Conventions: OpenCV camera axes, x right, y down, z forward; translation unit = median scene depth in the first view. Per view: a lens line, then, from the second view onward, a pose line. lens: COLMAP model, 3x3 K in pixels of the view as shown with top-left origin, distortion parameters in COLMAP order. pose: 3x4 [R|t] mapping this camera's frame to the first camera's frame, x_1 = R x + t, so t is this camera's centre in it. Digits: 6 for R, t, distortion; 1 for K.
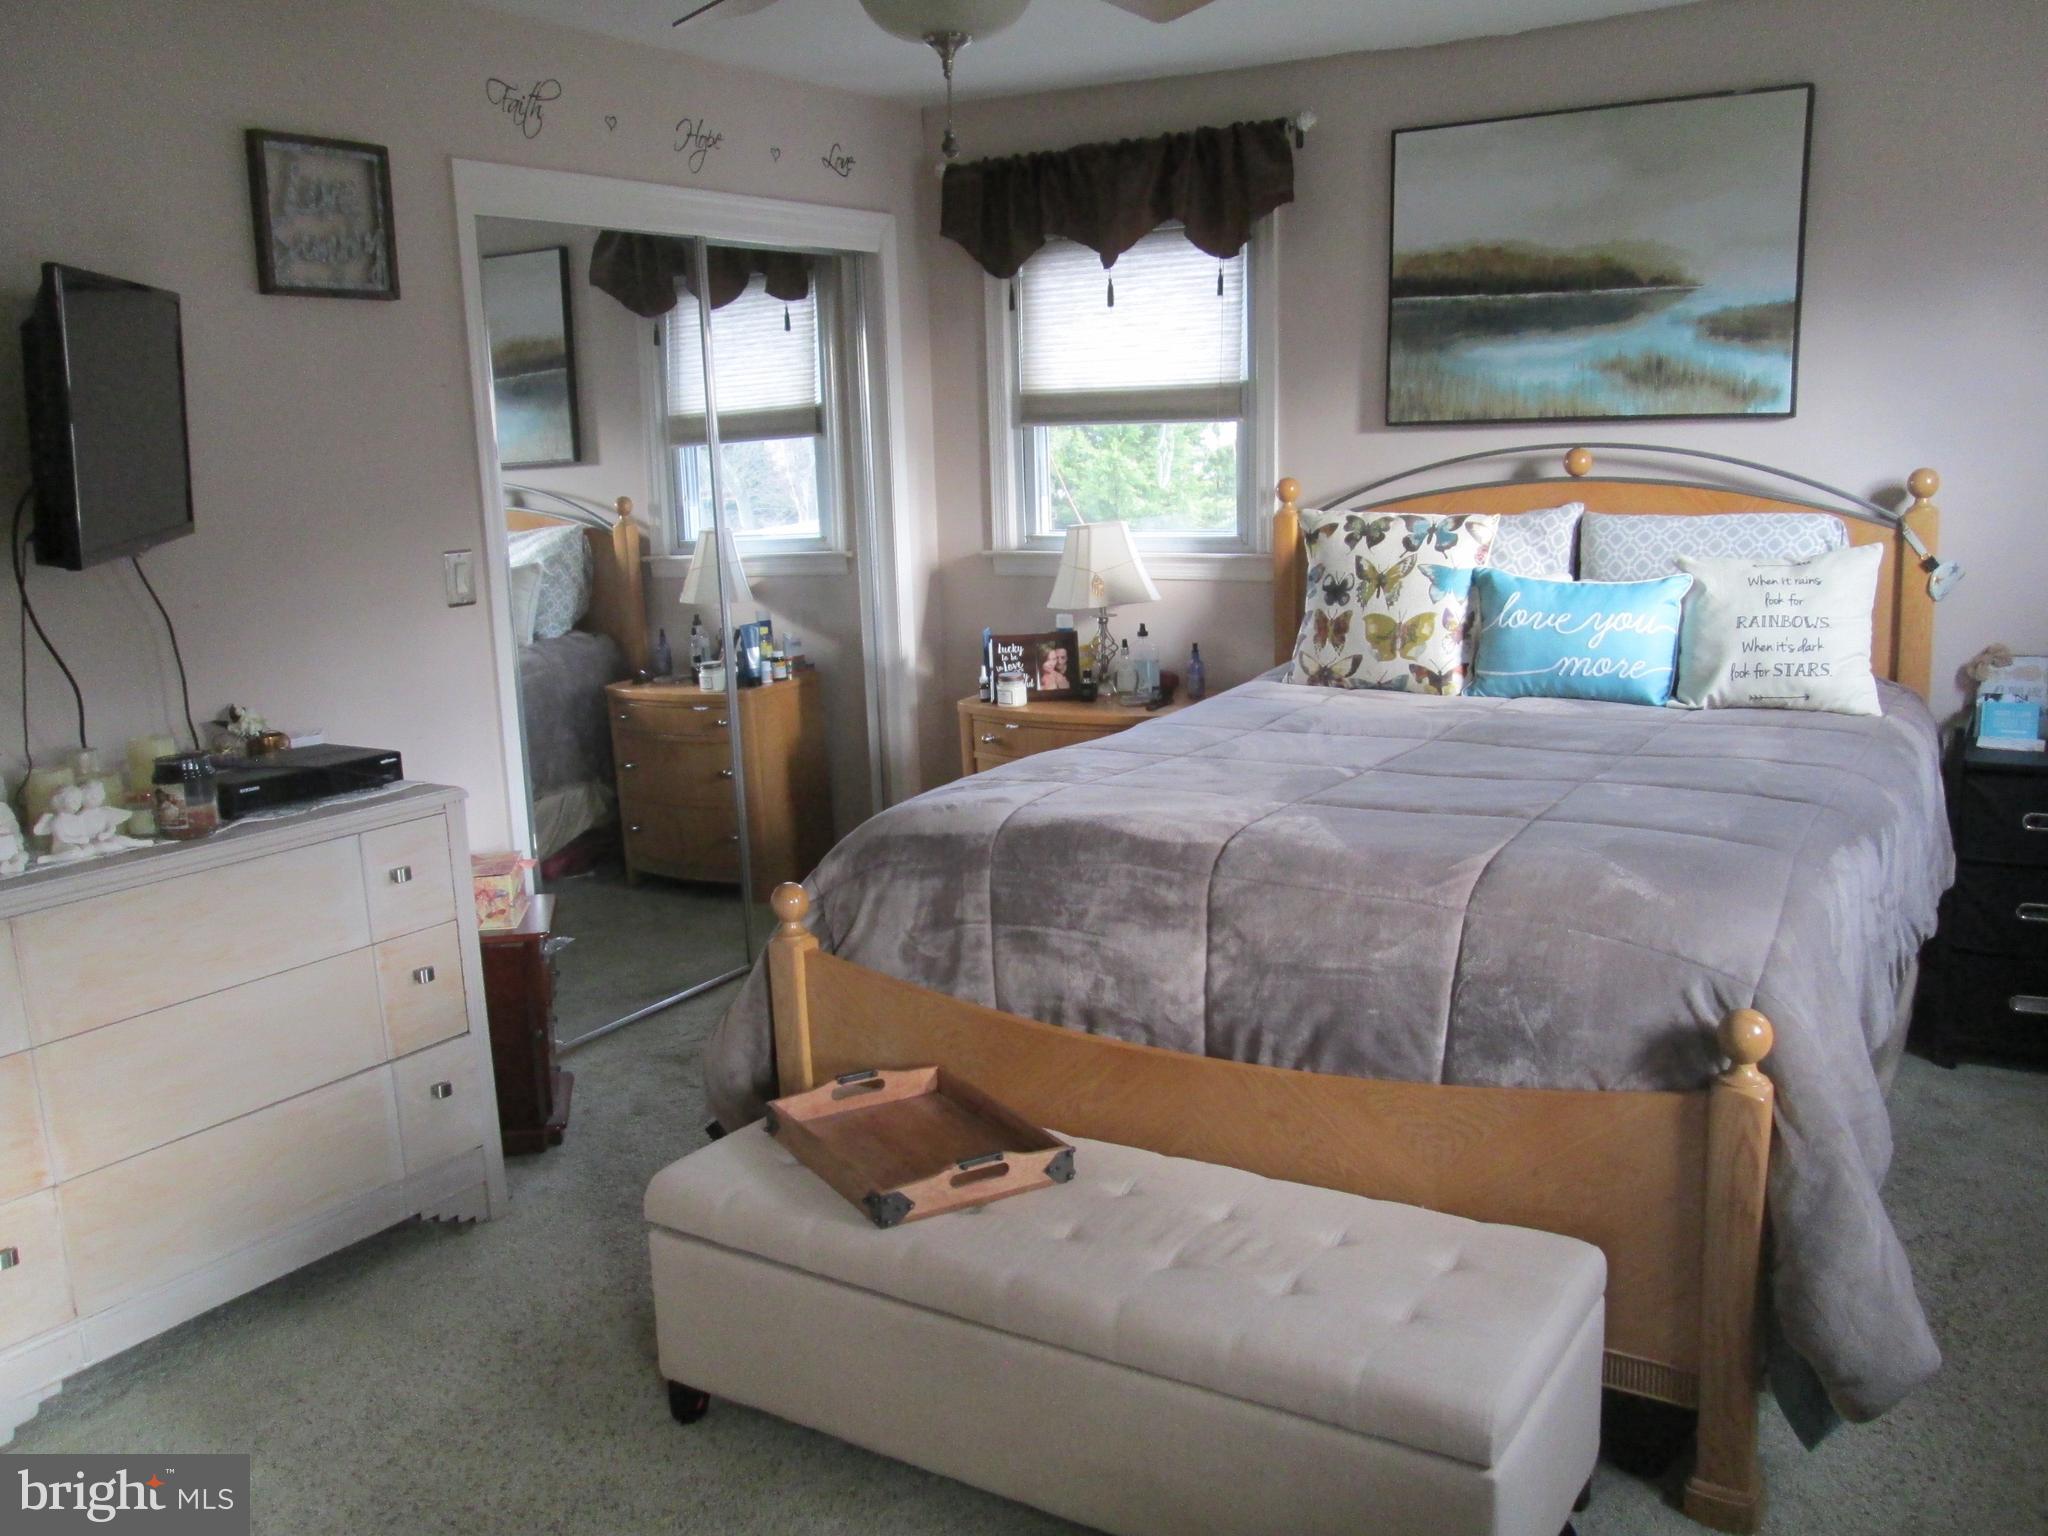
lens RADIAL K [[1717.3, 0, 1004.5], [0, 1717.3, 768.8], [0, 0, 1]] dist [-0.040469, 0.008590]
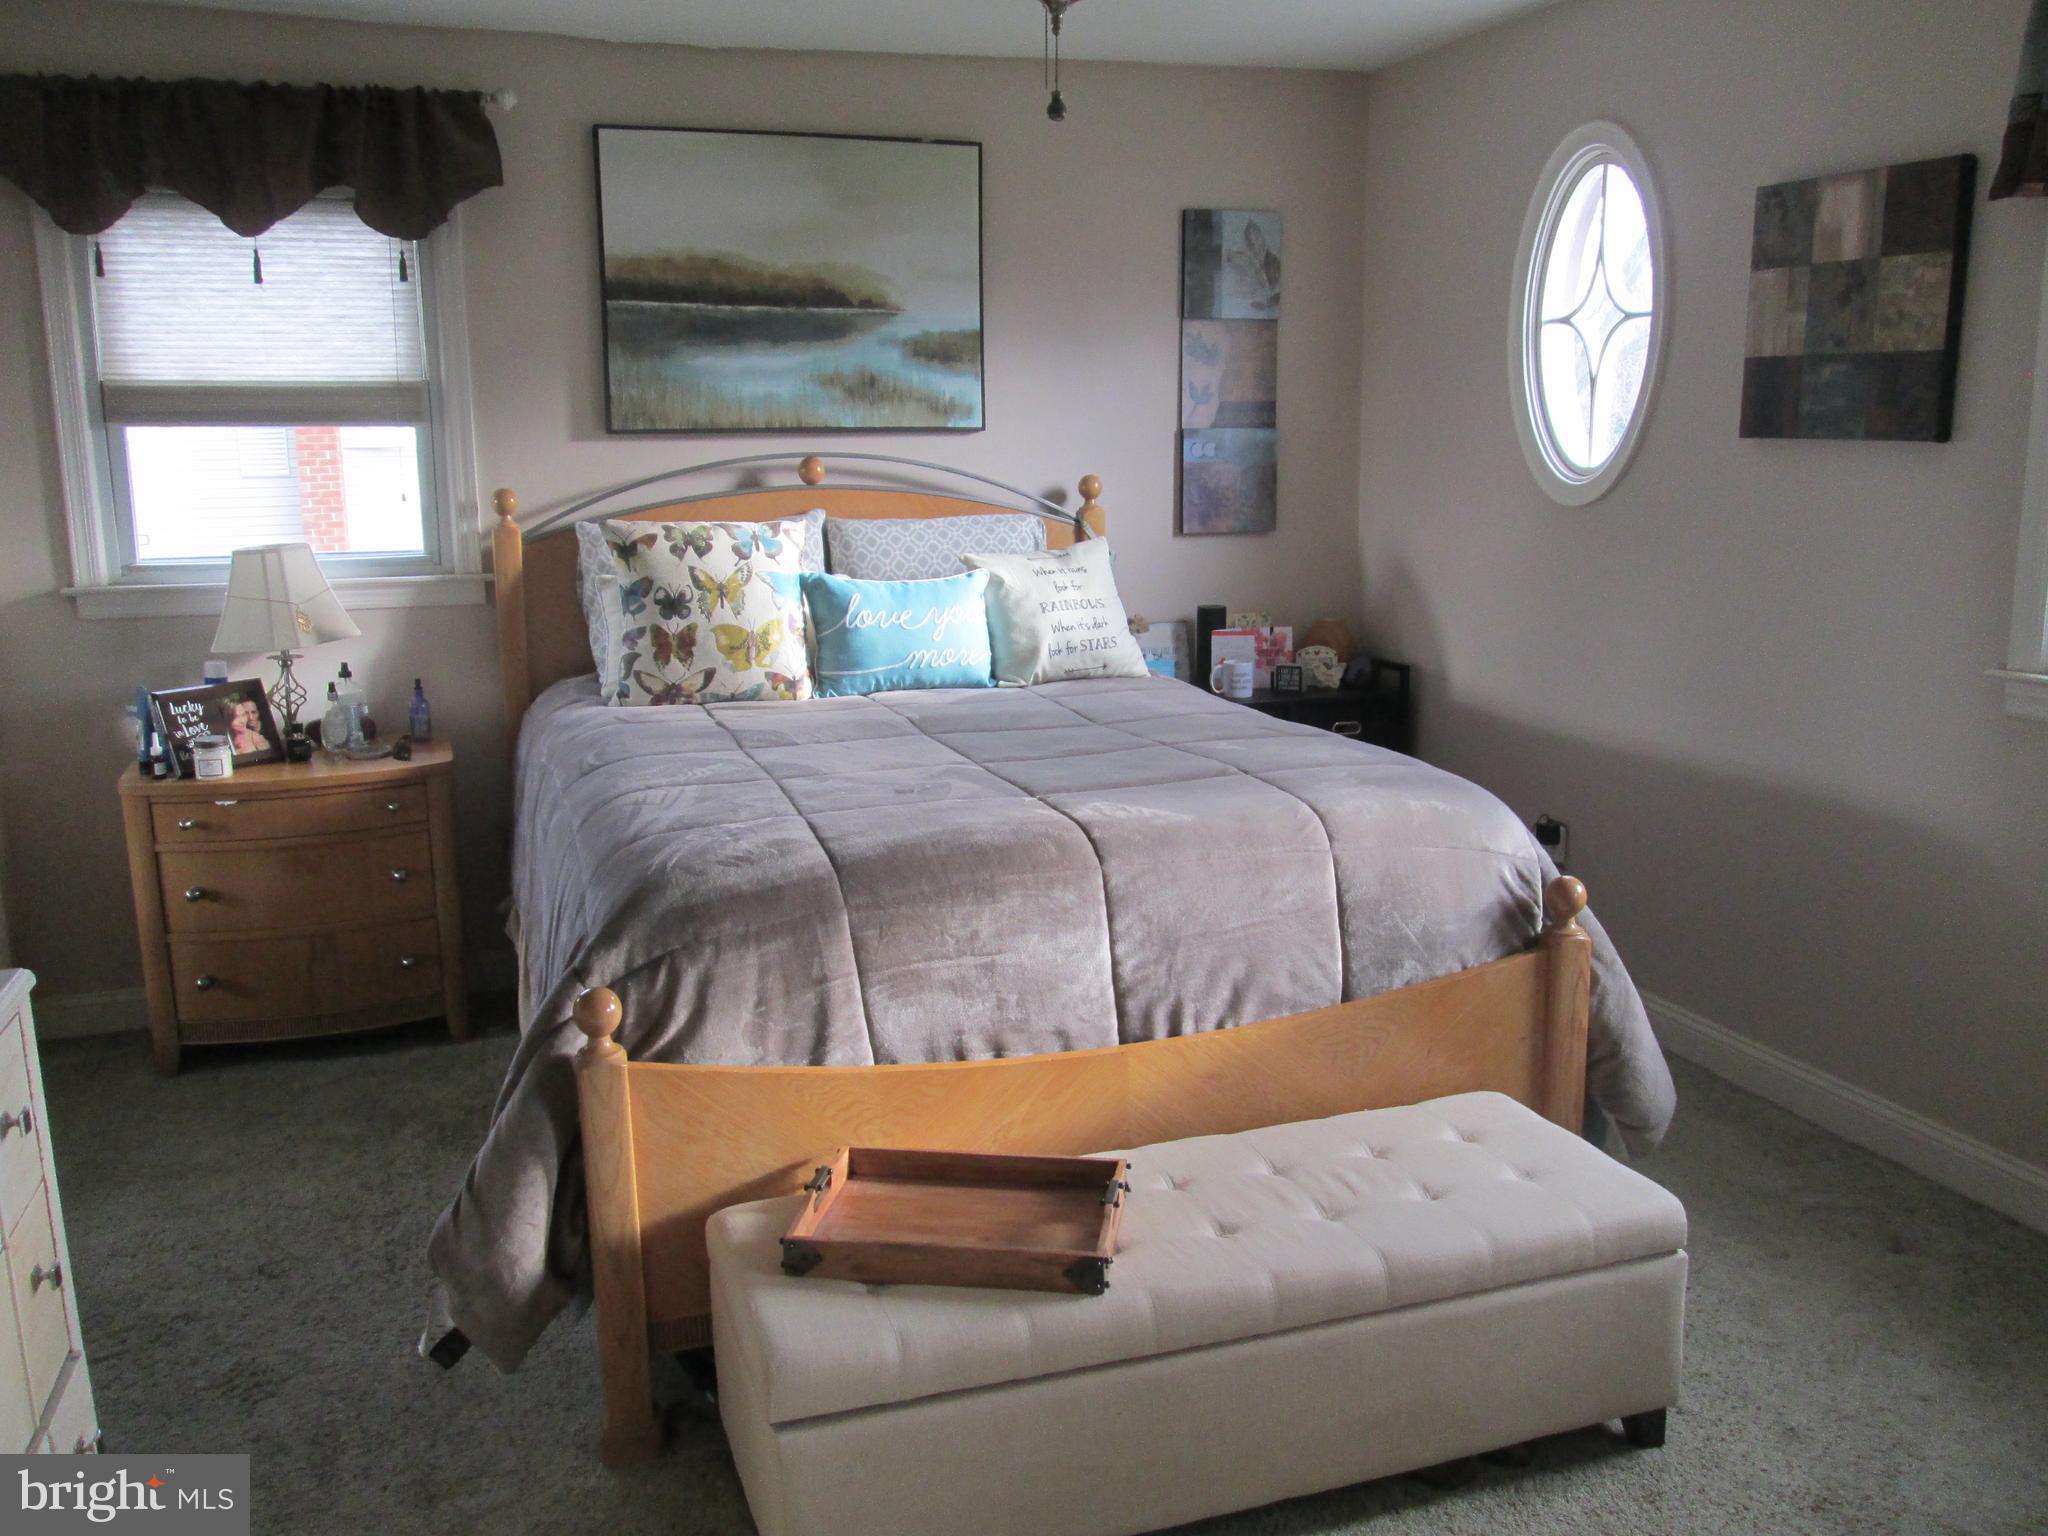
lens RADIAL K [[1729.9, 0, 1024.0], [0, 1729.9, 768.0], [0, 0, 1]] dist [-0.016913, -0.006854]
pose [[0.630783, -0.124163, 0.765961, -0.433739], [0.137980, 0.989331, 0.046743, -0.031553], [-0.763593, 0.076202, 0.641186, 0.240492]]
